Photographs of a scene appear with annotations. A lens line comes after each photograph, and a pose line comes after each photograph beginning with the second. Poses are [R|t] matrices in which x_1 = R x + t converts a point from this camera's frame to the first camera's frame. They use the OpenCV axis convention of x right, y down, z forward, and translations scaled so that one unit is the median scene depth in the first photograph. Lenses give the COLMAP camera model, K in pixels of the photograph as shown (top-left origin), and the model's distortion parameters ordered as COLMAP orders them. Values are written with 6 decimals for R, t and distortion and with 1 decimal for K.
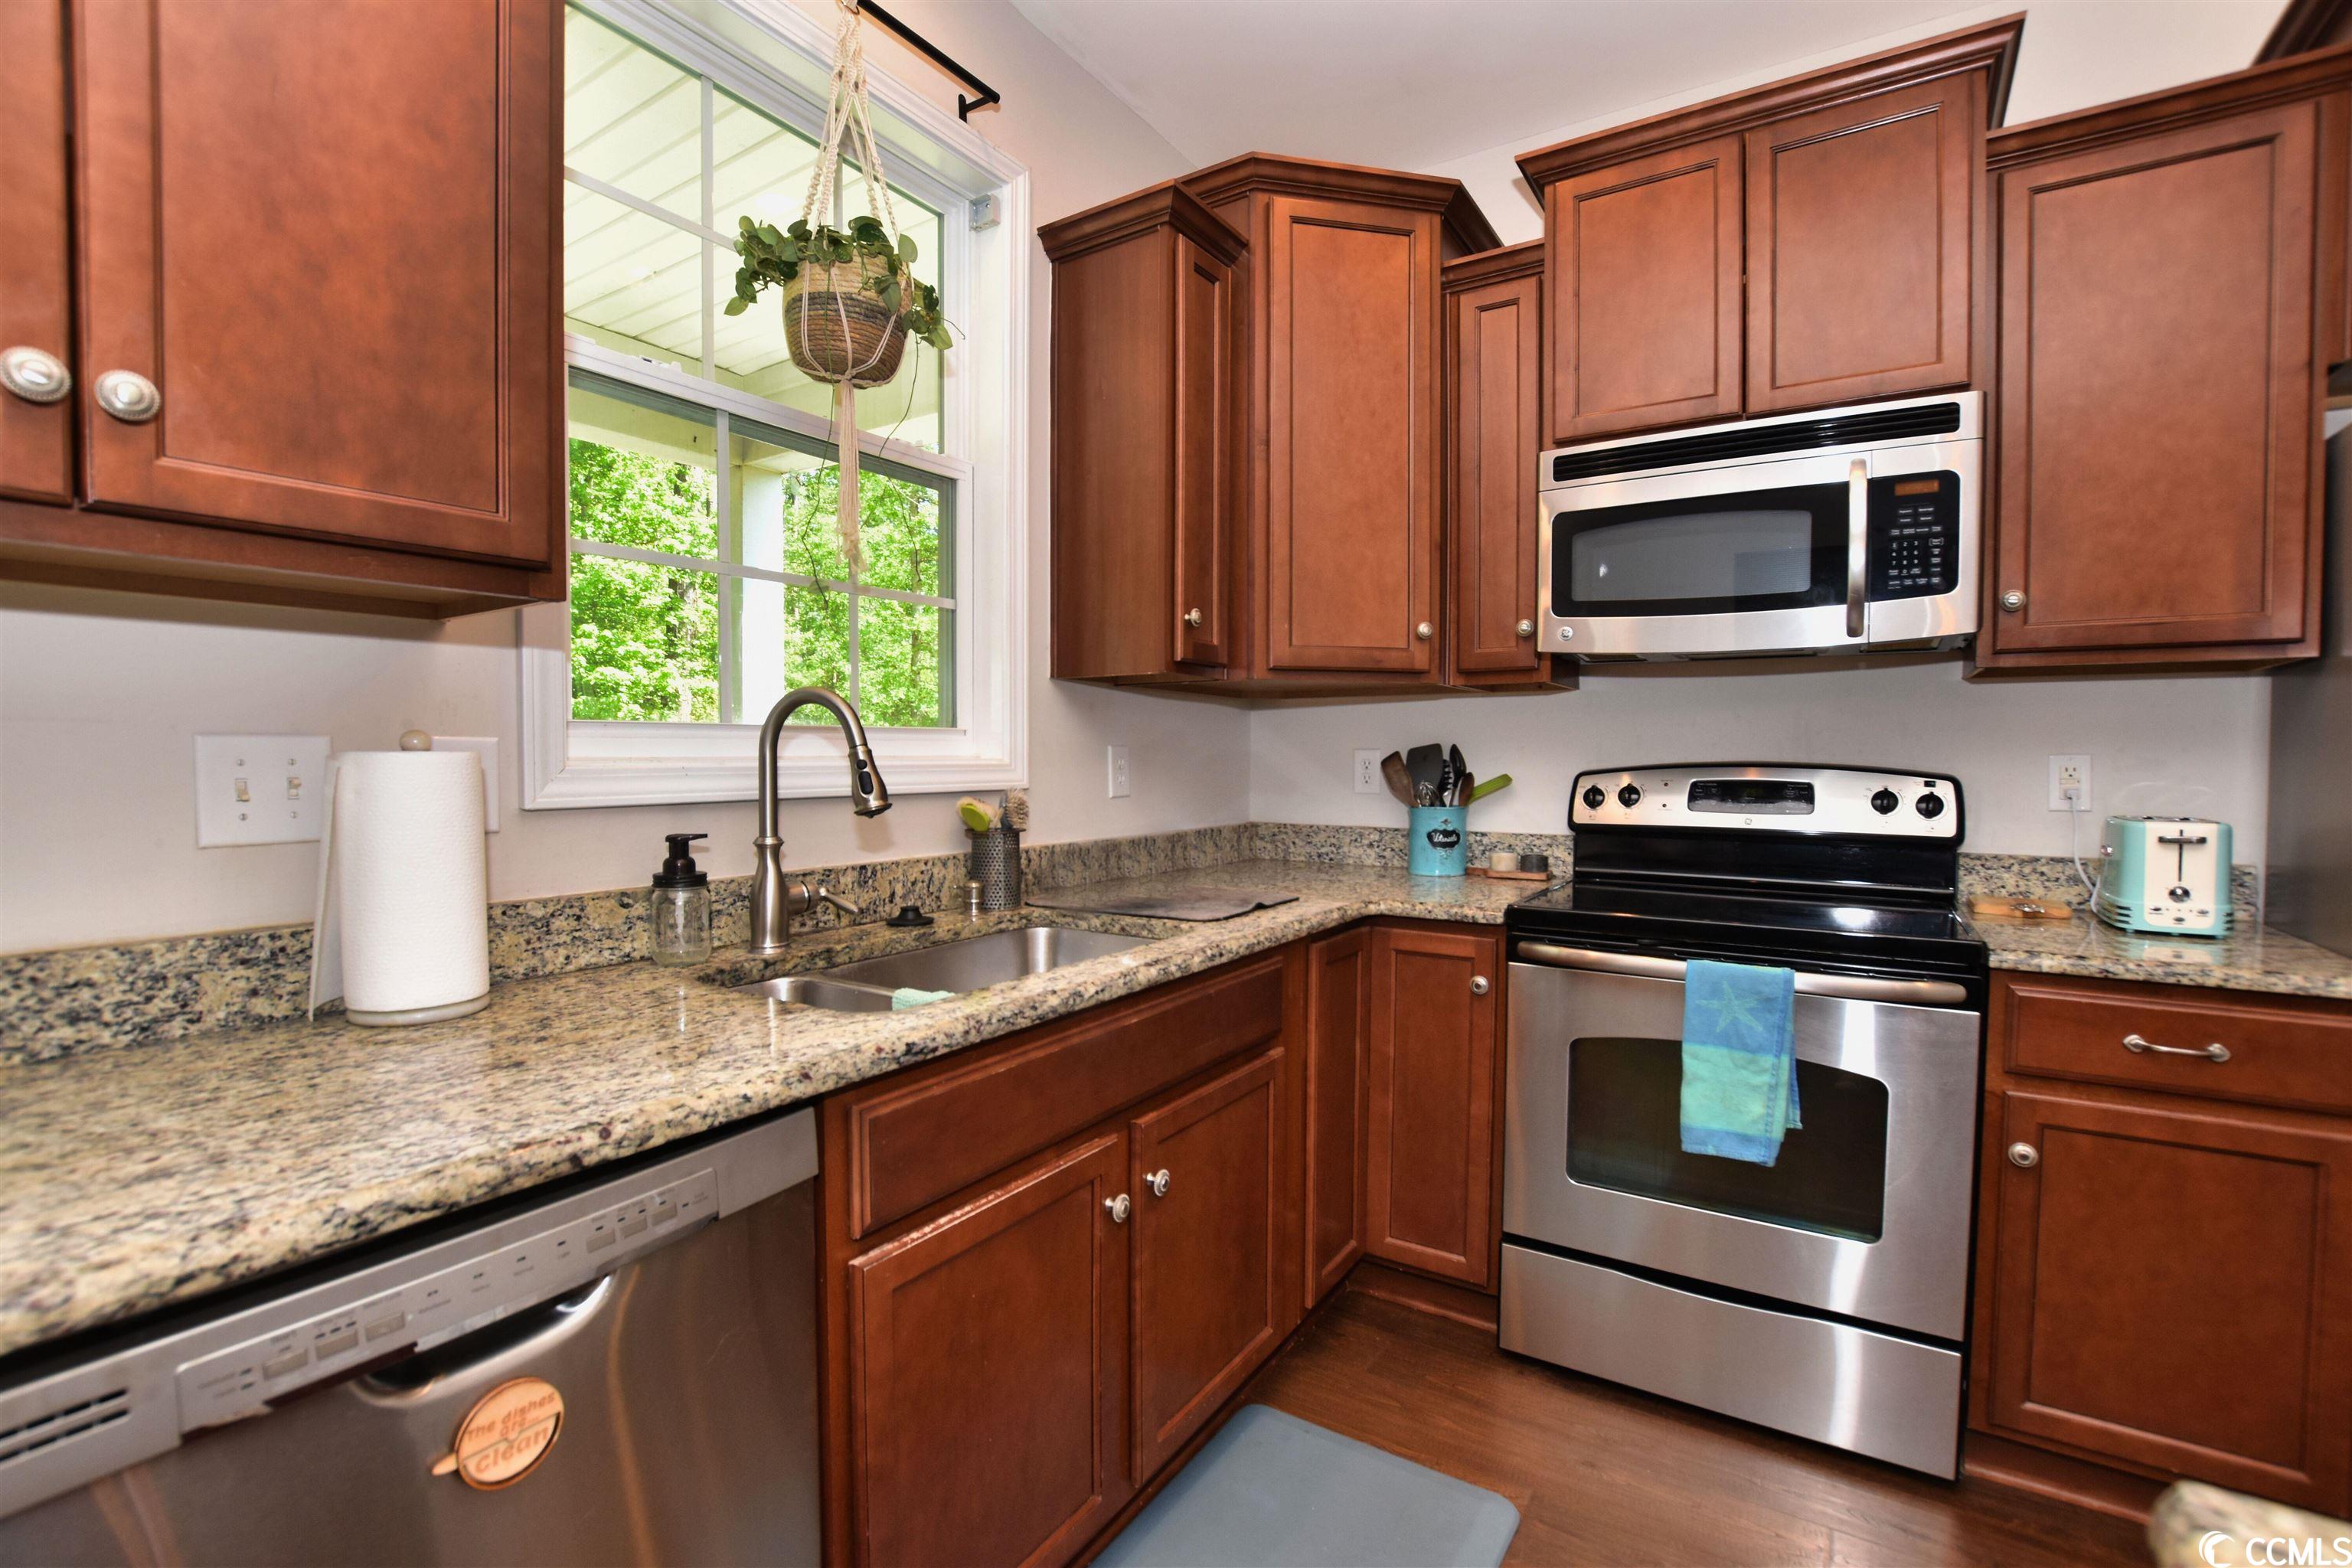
lens RADIAL K [[1051.4, 0, 1174.6], [0, 1051.4, 789.3], [0, 0, 1]] dist [-0.032674, 0.003204]
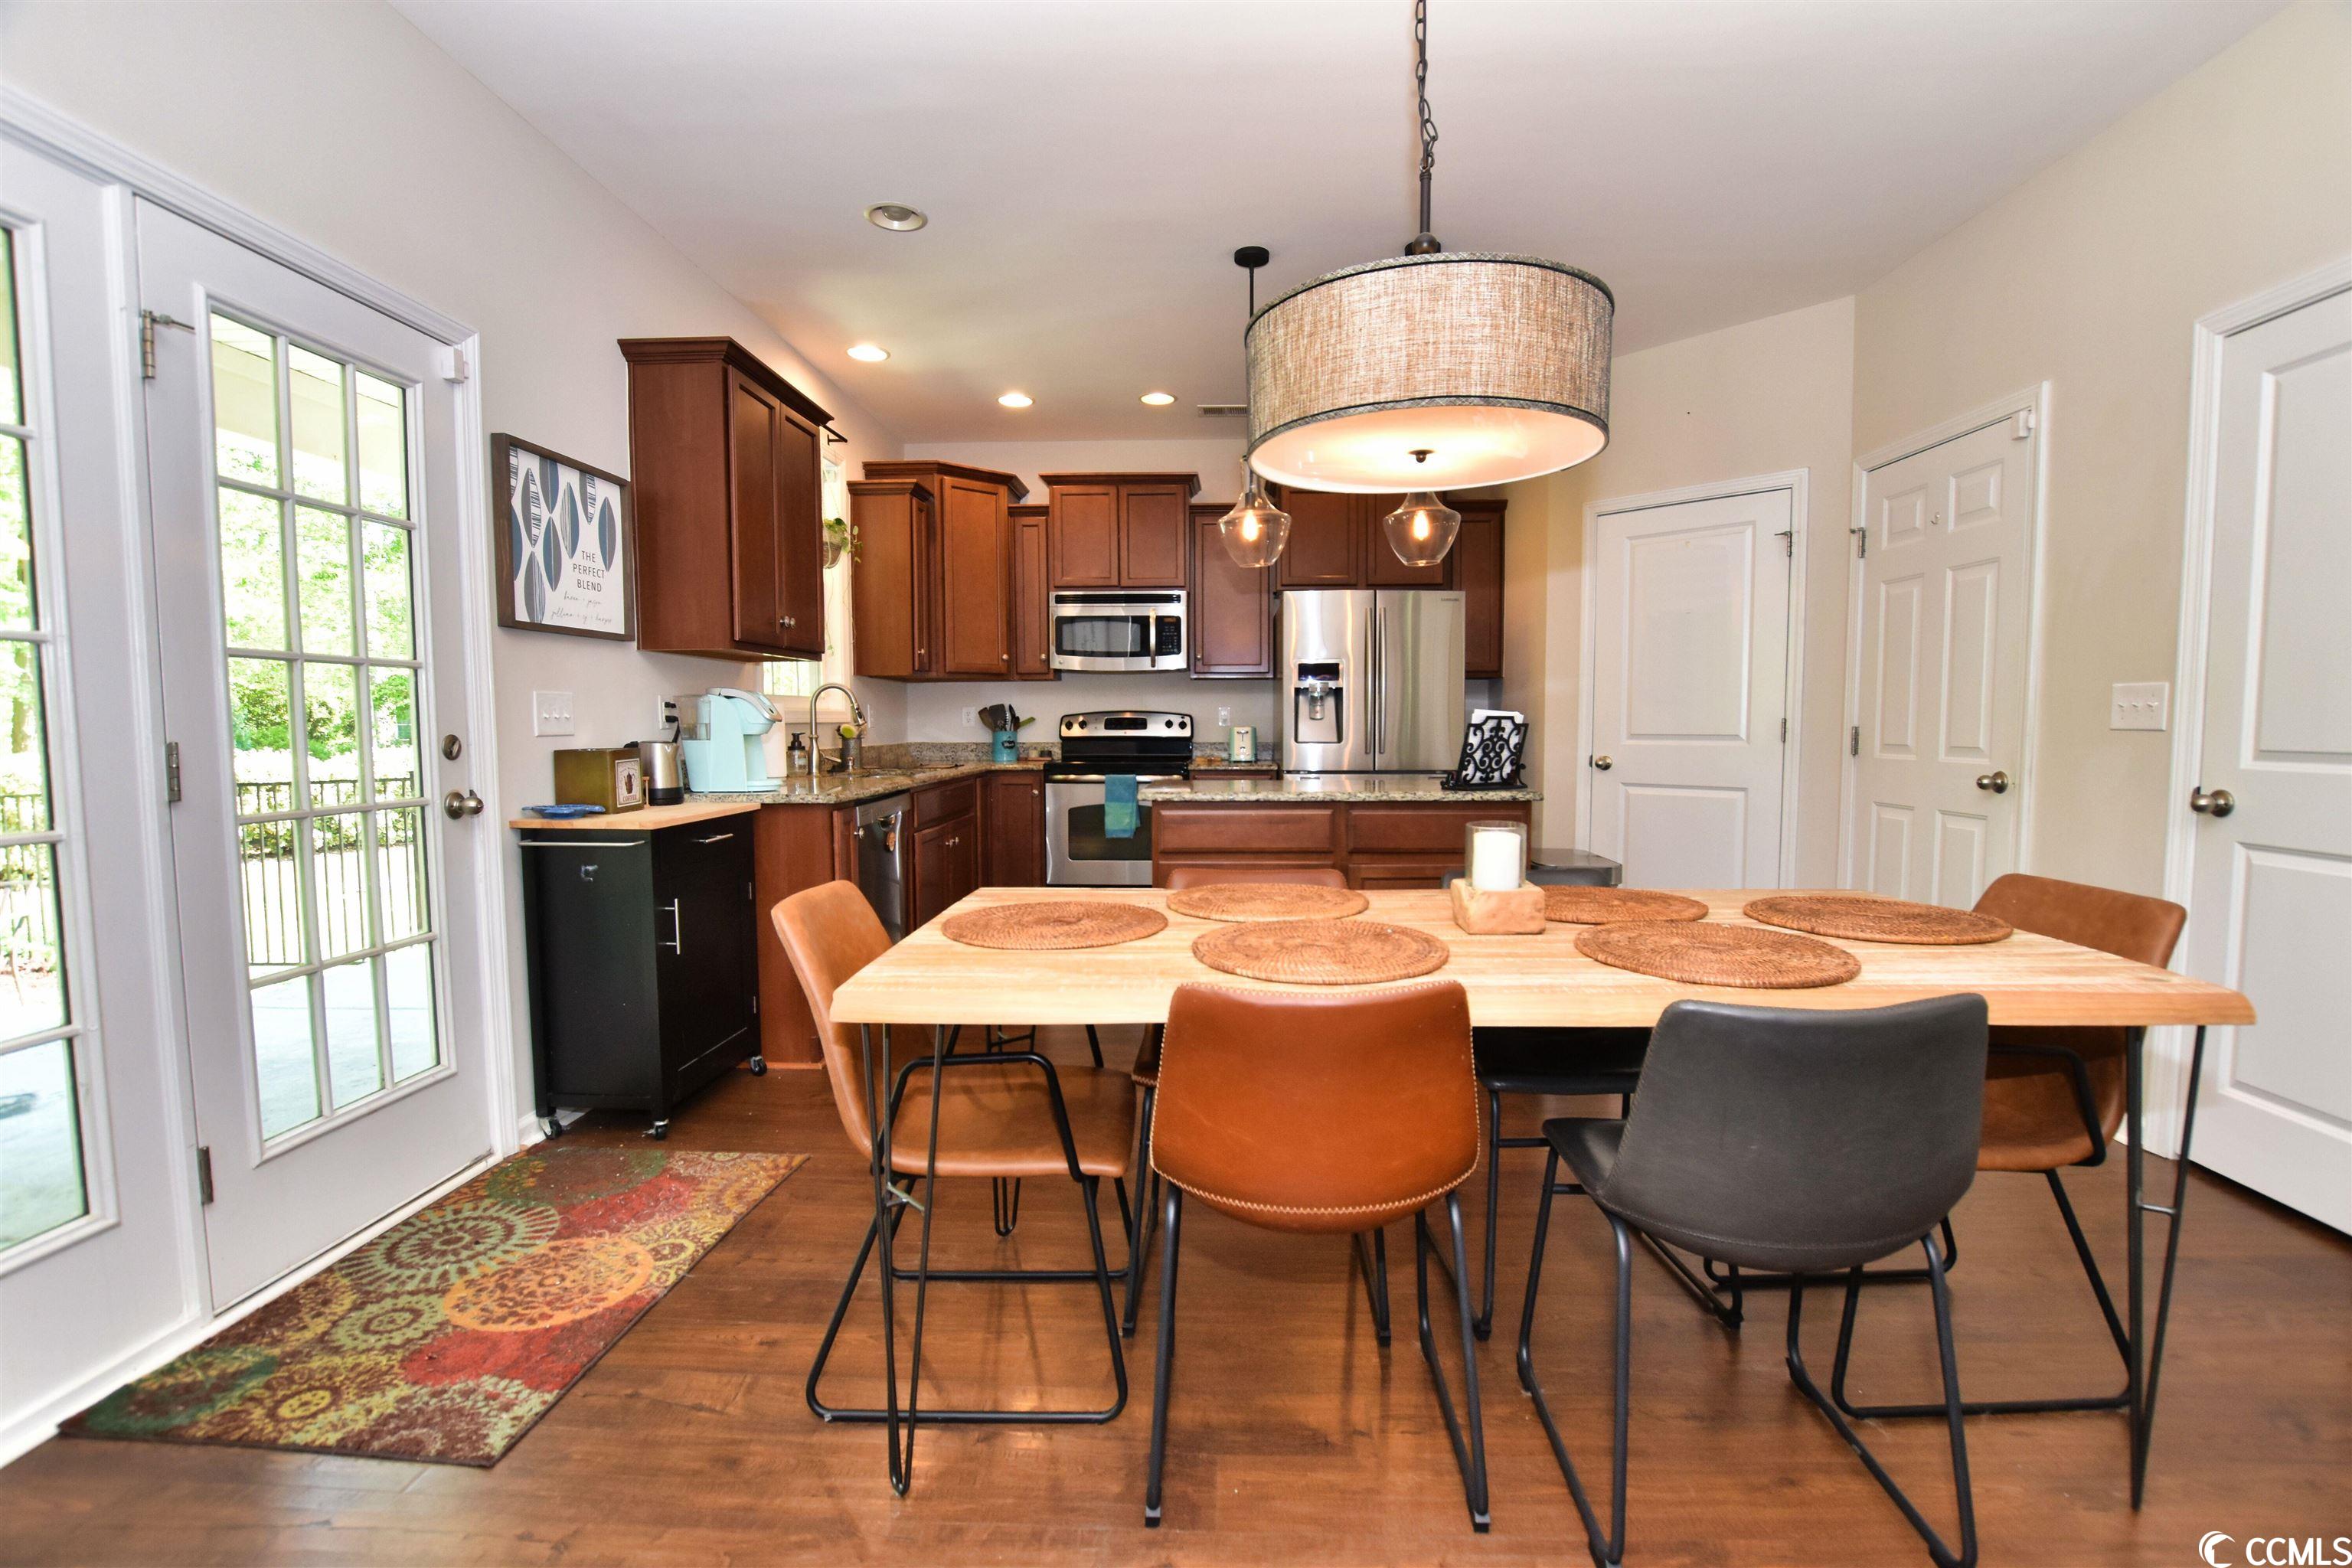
lens RADIAL K [[1051.4, 0, 1179.9], [0, 1051.4, 798.3], [0, 0, 1]] dist [-0.032674, 0.003204]
pose [[0.862607, -0.043100, 0.504036, -0.718226], [0.021961, 0.998615, 0.047807, 0.076020], [-0.505398, -0.030169, 0.862359, -1.453857]]
